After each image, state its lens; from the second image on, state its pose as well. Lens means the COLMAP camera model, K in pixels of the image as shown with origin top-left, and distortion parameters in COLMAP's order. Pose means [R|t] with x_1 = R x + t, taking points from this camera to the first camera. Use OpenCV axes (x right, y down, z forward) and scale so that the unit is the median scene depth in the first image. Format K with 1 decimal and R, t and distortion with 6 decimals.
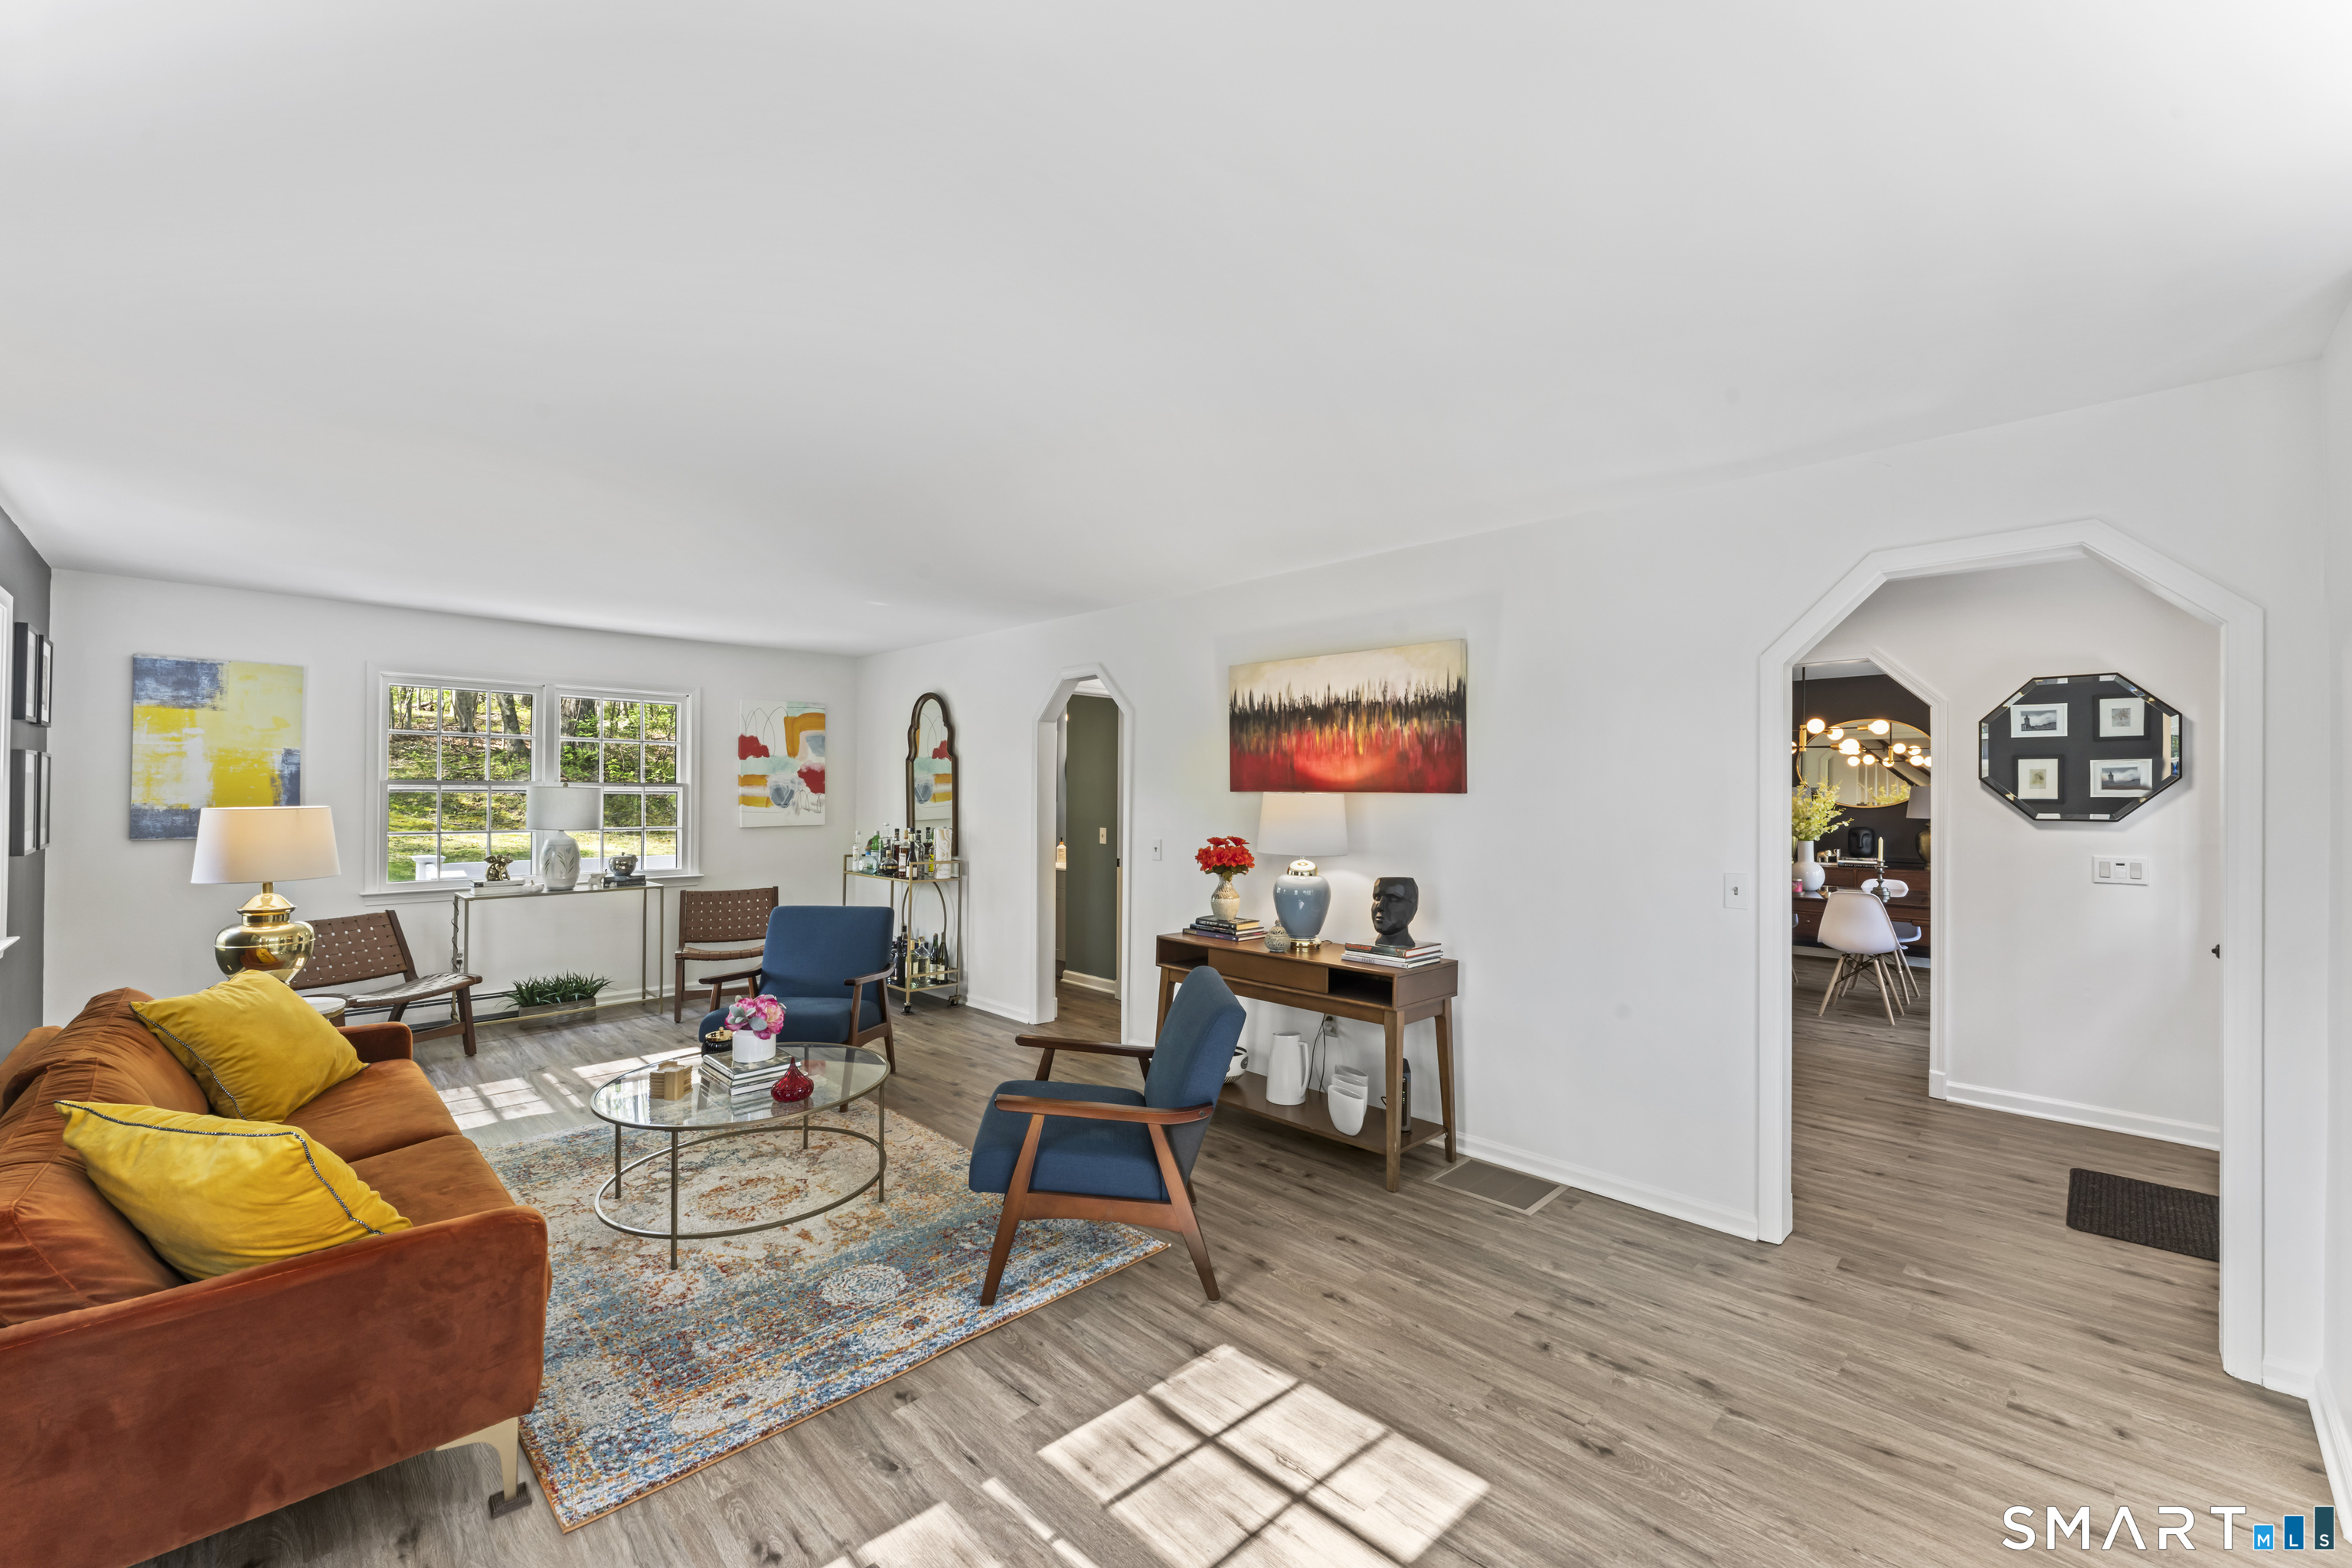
lens RADIAL K [[962.3, 0, 1176.0], [0, 962.3, 784.0], [0, 0, 1]] dist [0.000102, 0.000035]
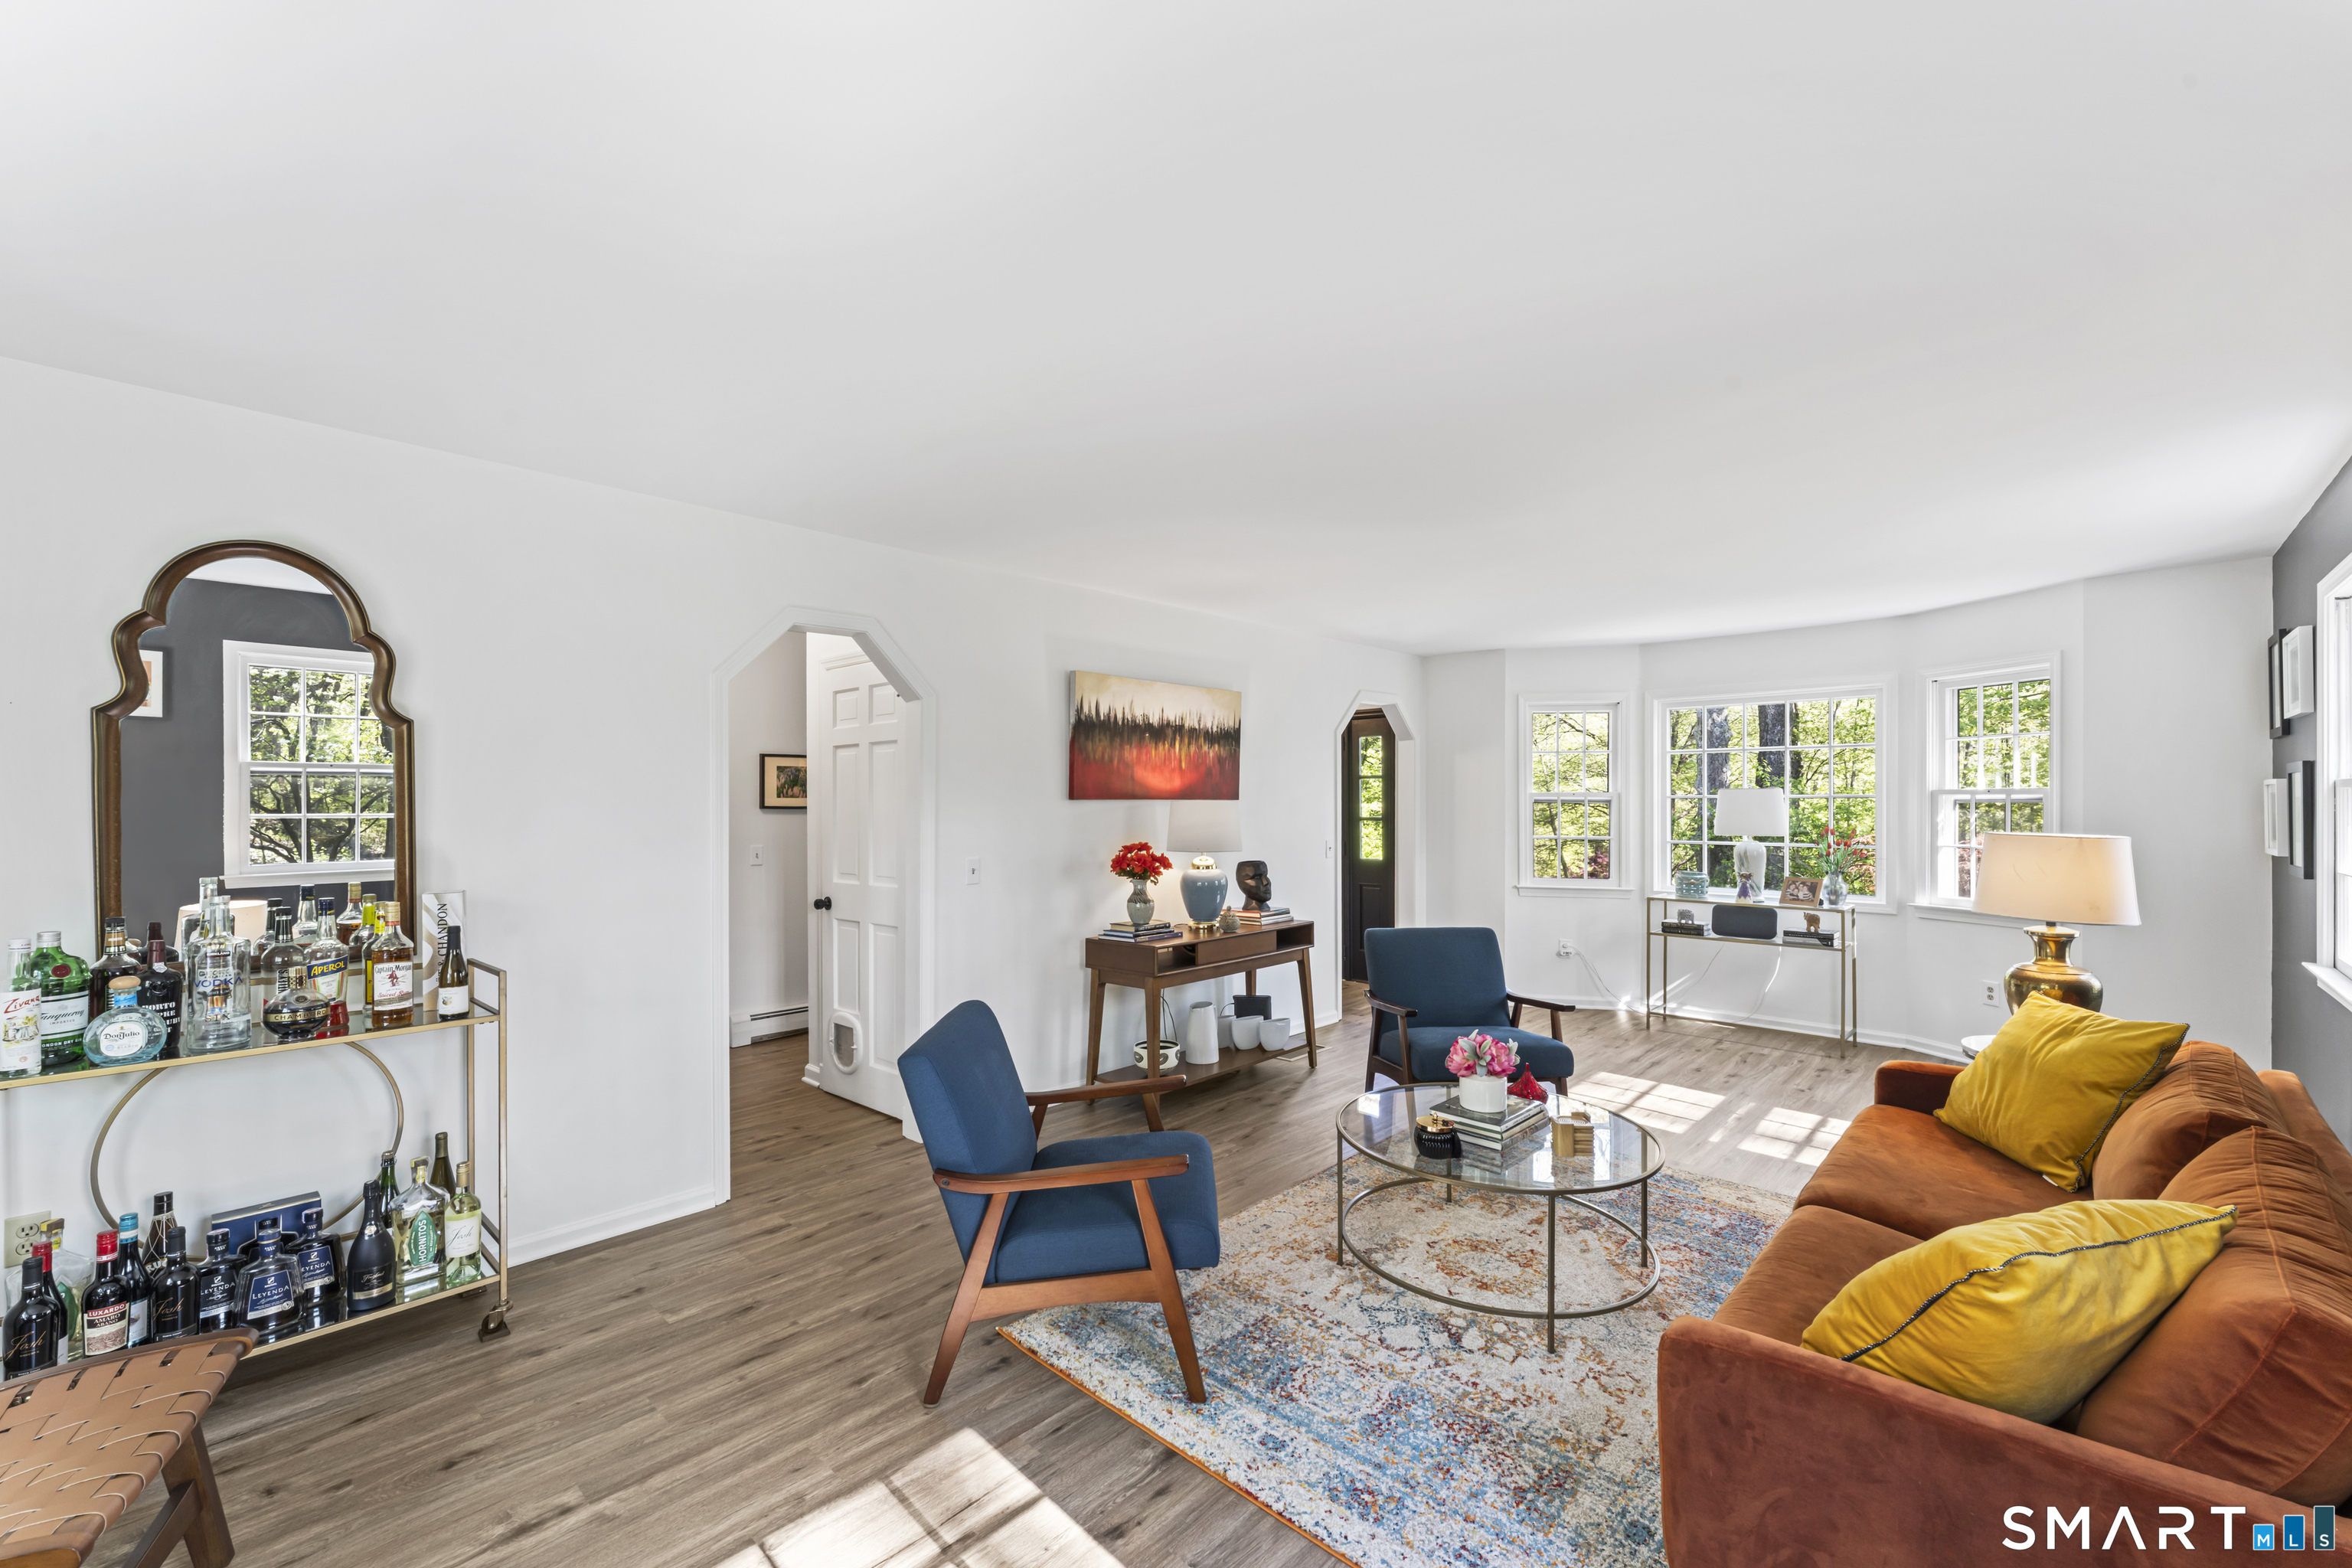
lens RADIAL K [[962.3, 0, 1176.0], [0, 962.3, 784.0], [0, 0, 1]] dist [0.000102, 0.000035]
pose [[-0.037816, 0.013280, 0.999196, -1.022171], [-0.005904, 0.999891, -0.013512, 0.005427], [-0.999267, -0.006410, -0.037733, 1.036537]]
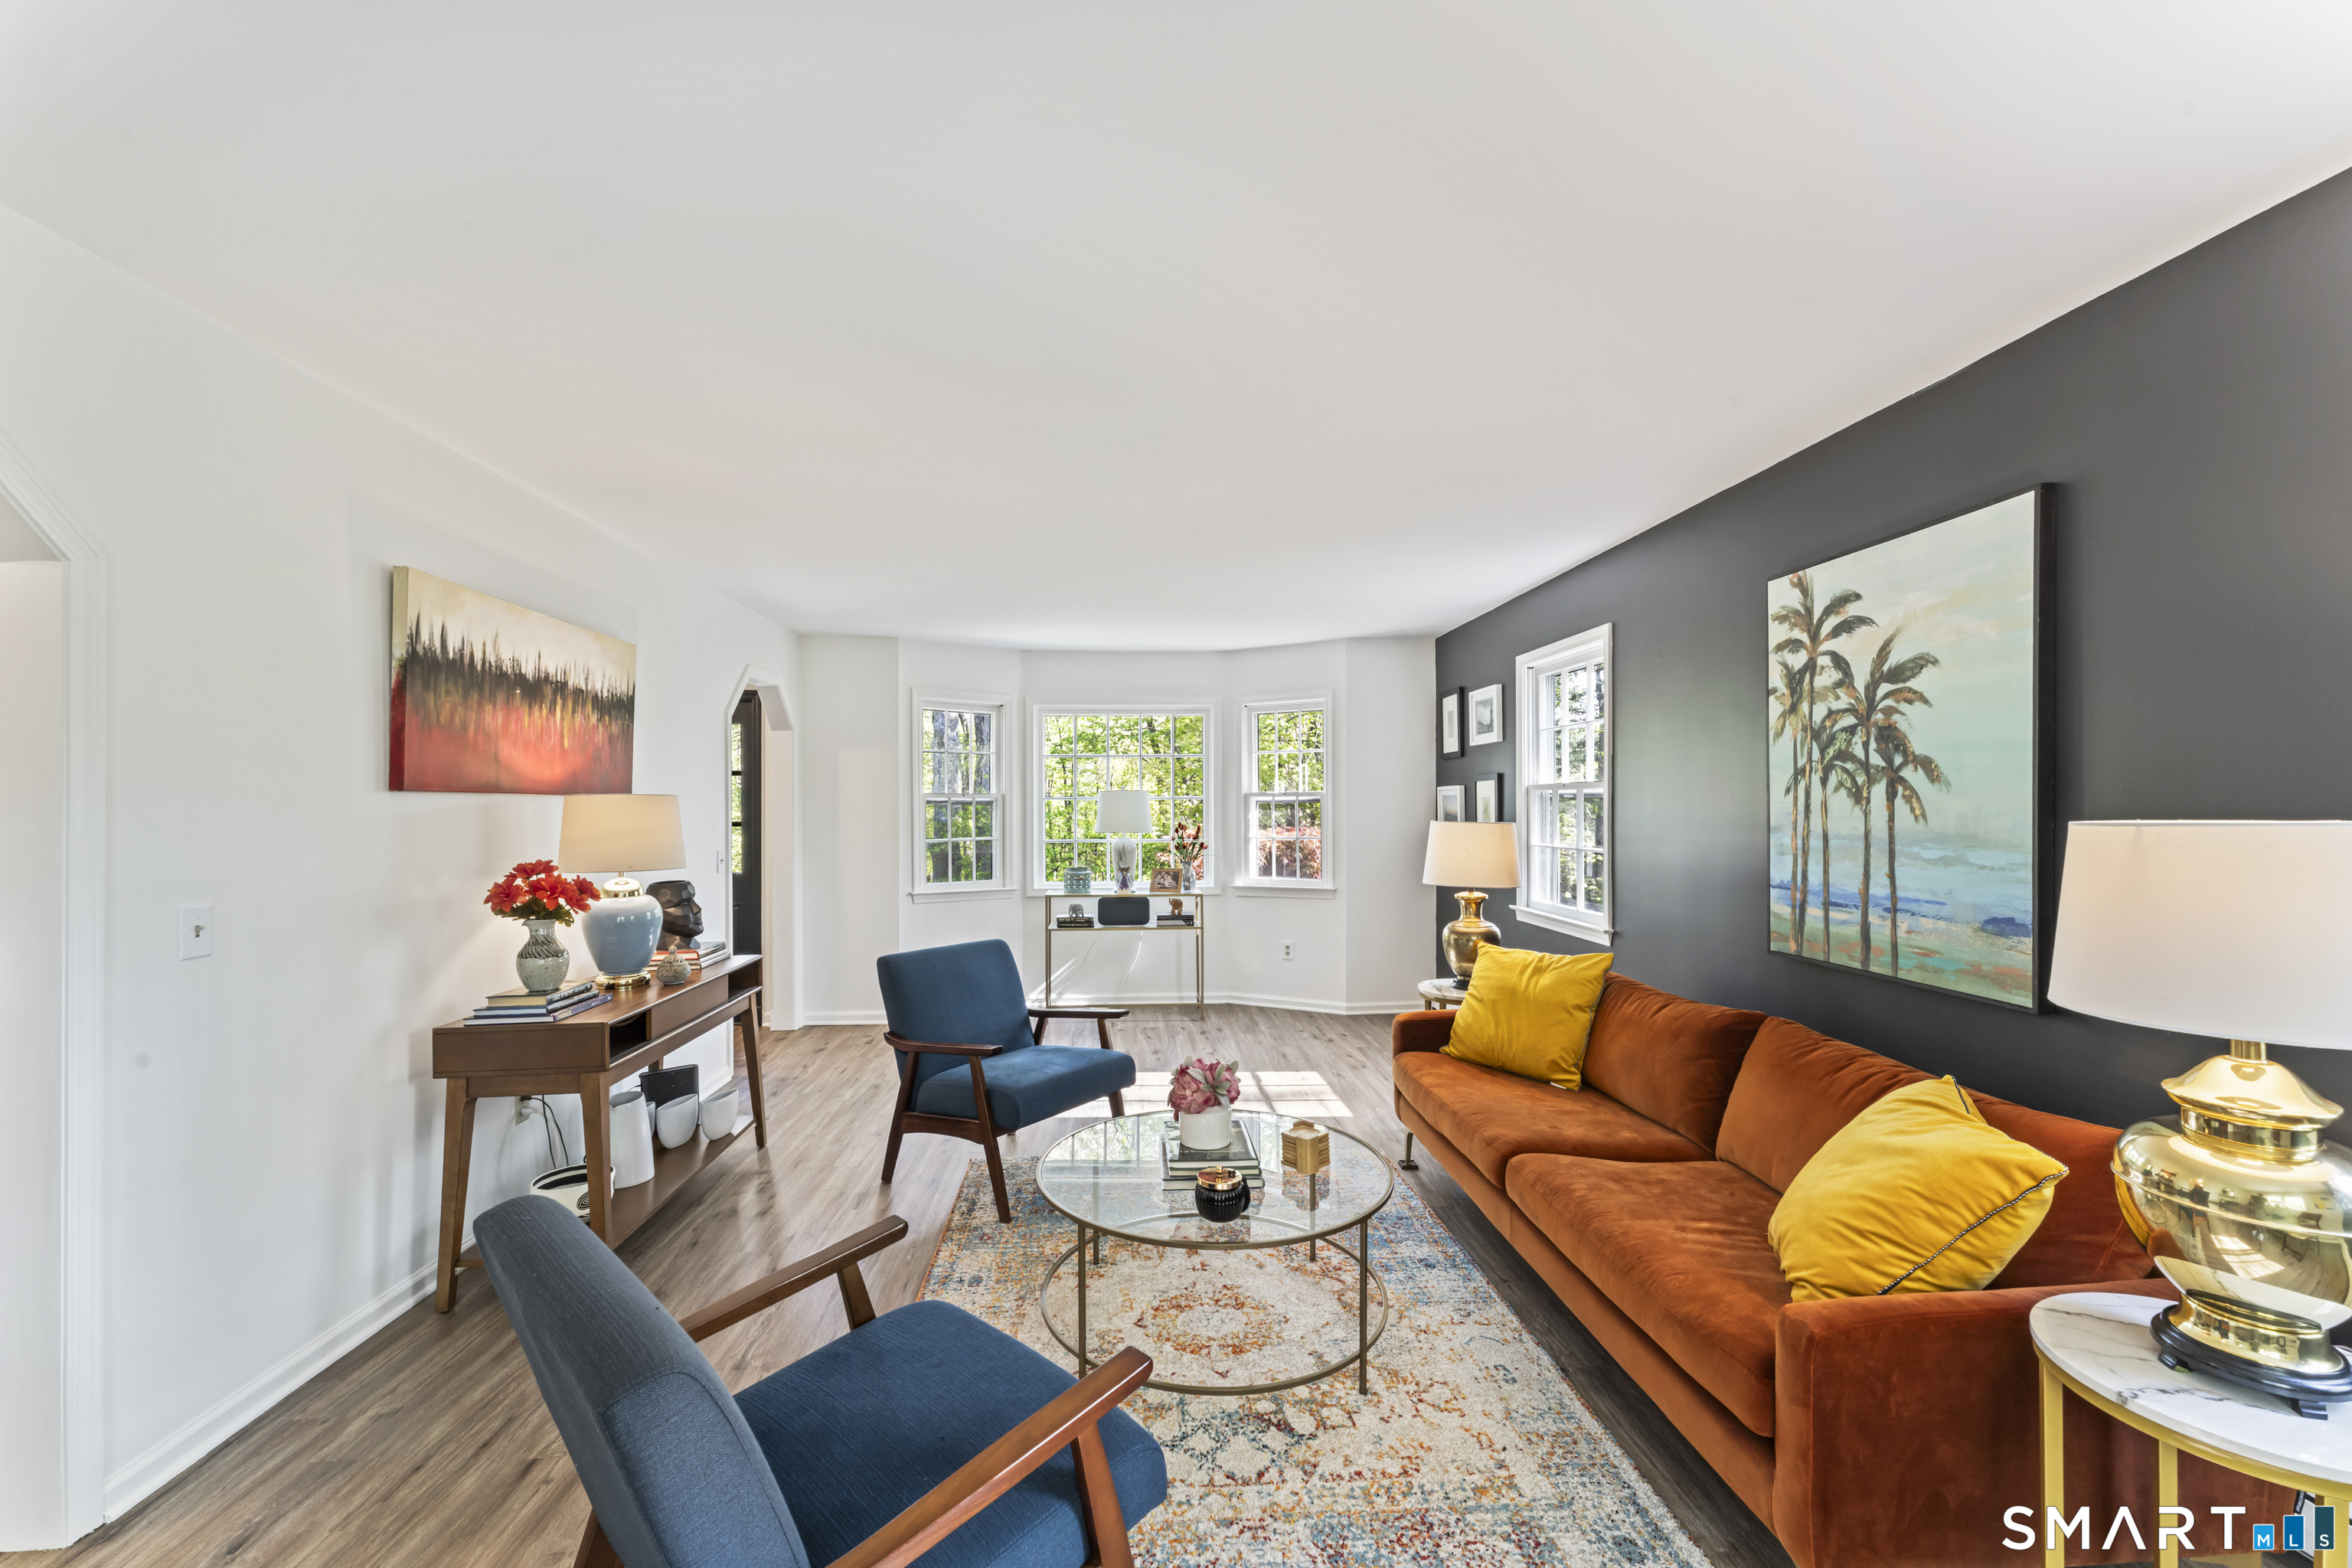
lens RADIAL K [[943.3, 0, 1177.8], [0, 943.3, 795.9], [0, 0, 1]] dist [0.001106, 0.000016]
pose [[-0.758478, 0.006033, 0.651671, -0.714299], [-0.004618, 0.999882, -0.014632, 0.018845], [-0.651682, -0.014108, -0.758361, 1.246170]]
